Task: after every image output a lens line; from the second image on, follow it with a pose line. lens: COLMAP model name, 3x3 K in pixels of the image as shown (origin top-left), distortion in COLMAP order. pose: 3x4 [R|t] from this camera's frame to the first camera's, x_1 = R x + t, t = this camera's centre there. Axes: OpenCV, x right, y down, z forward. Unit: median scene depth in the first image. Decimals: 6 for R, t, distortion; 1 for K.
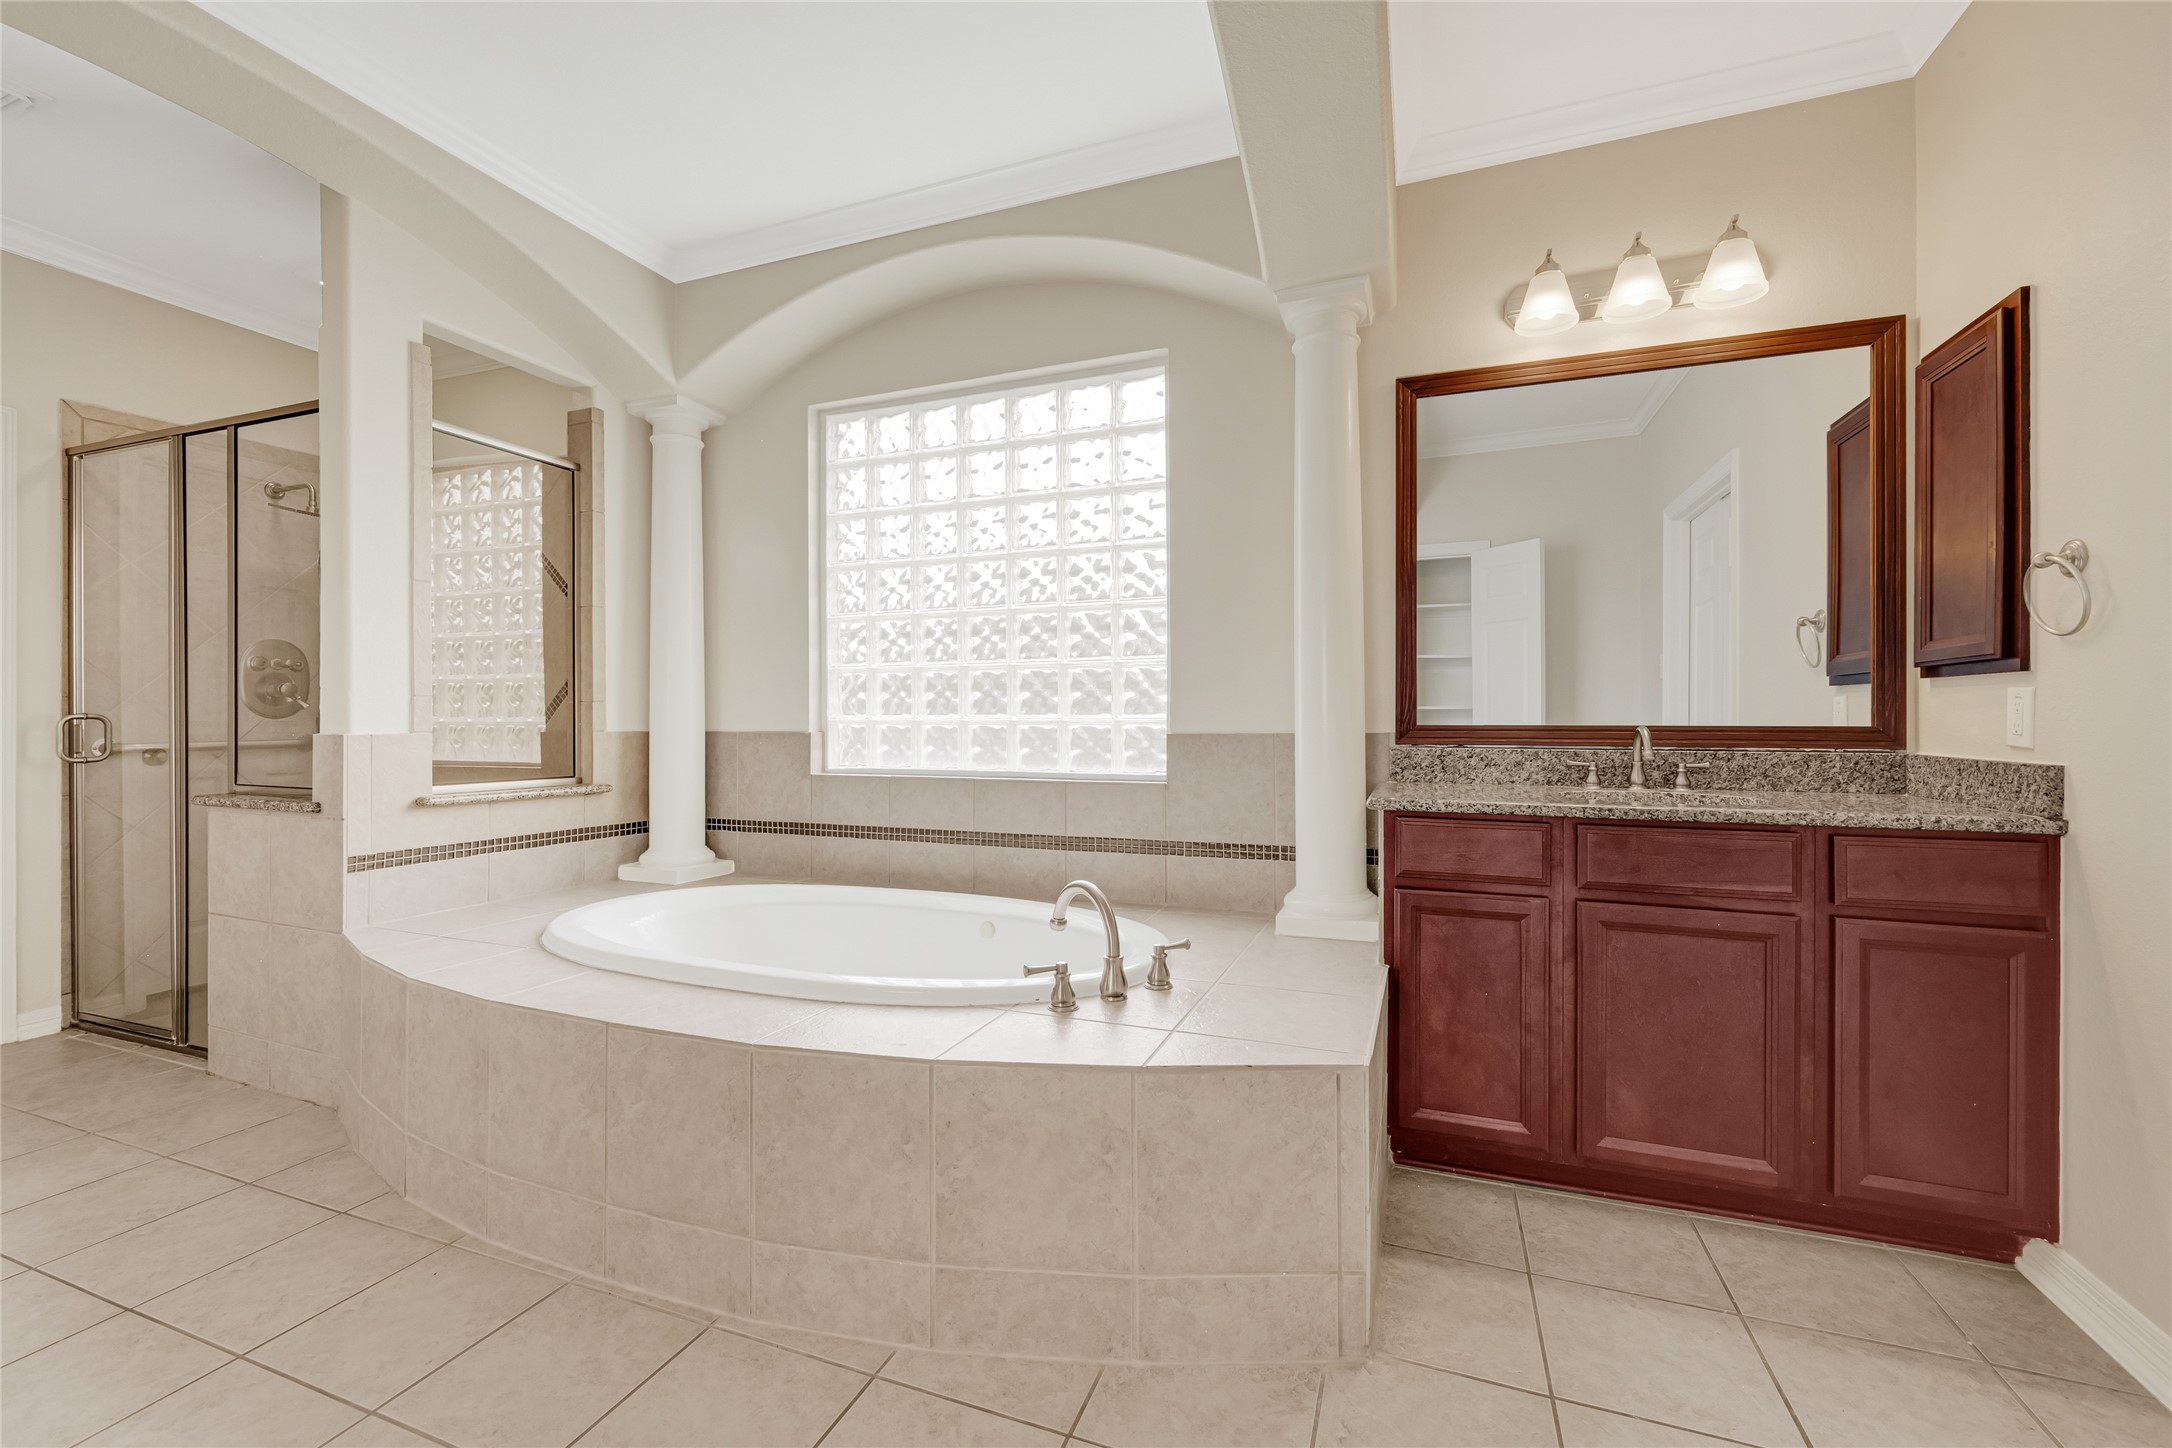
lens RADIAL K [[885.2, 0, 1085.3], [0, 885.2, 721.5], [0, 0, 1]] dist [-0.001361, -0.000374]
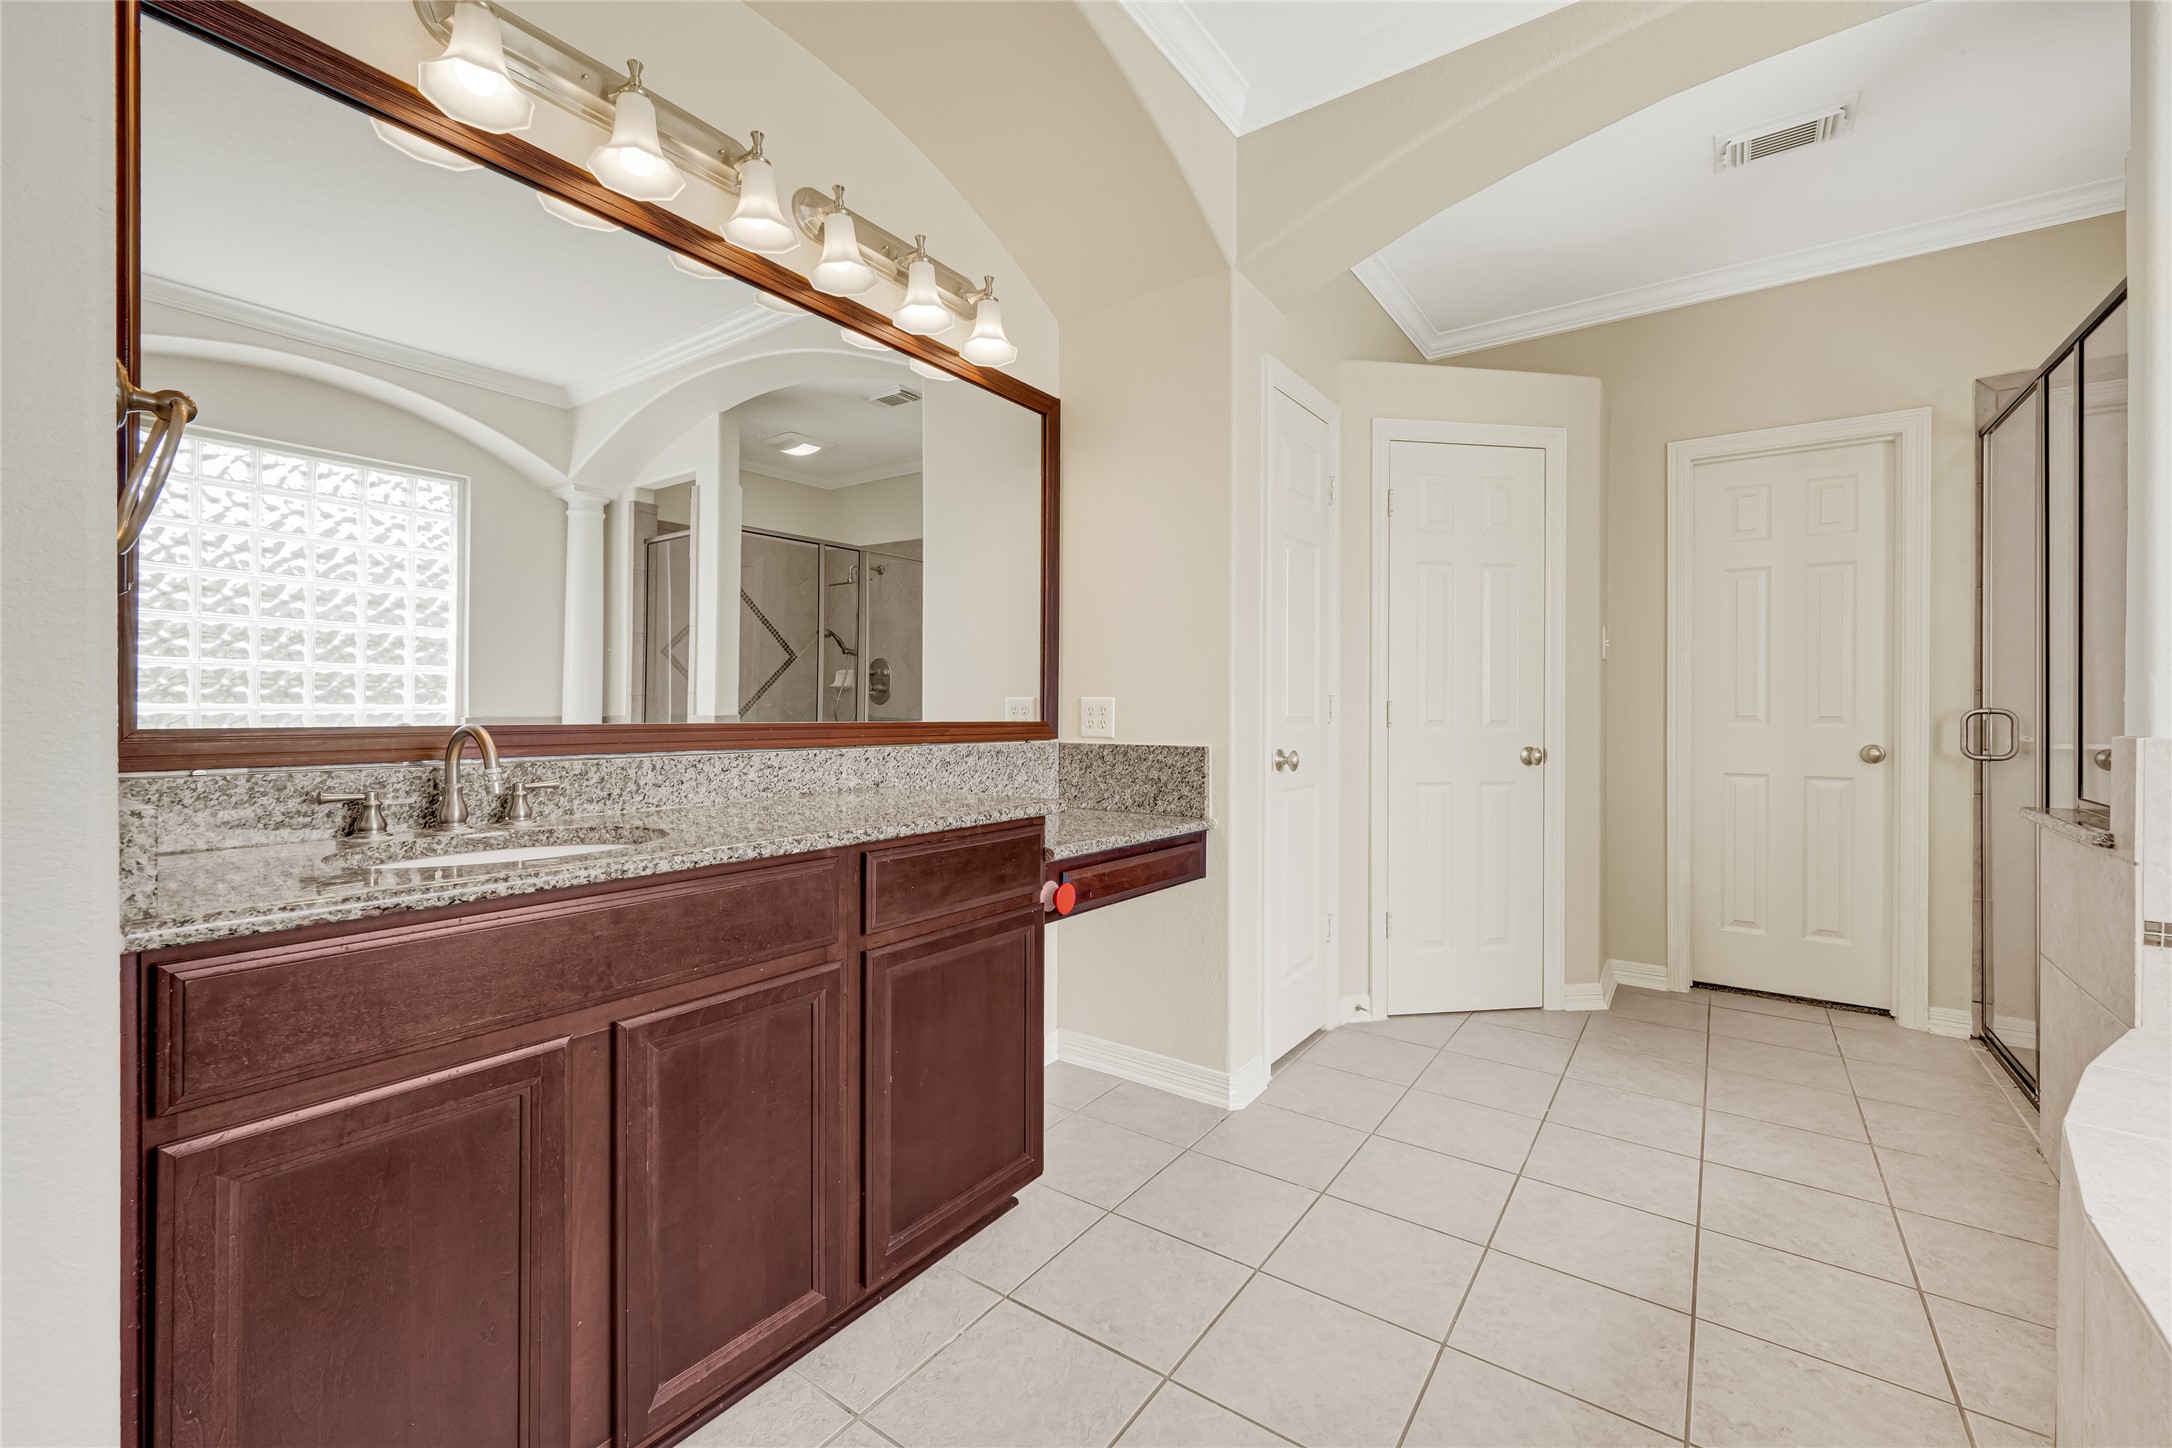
lens RADIAL K [[885.2, 0, 1084.1], [0, 885.2, 710.1], [0, 0, 1]] dist [-0.001361, -0.000374]
pose [[-0.268260, 0.000449, -0.963346, 0.027137], [-0.006101, 0.999979, 0.002165, -0.003454], [0.963327, 0.006458, -0.268251, 0.360195]]
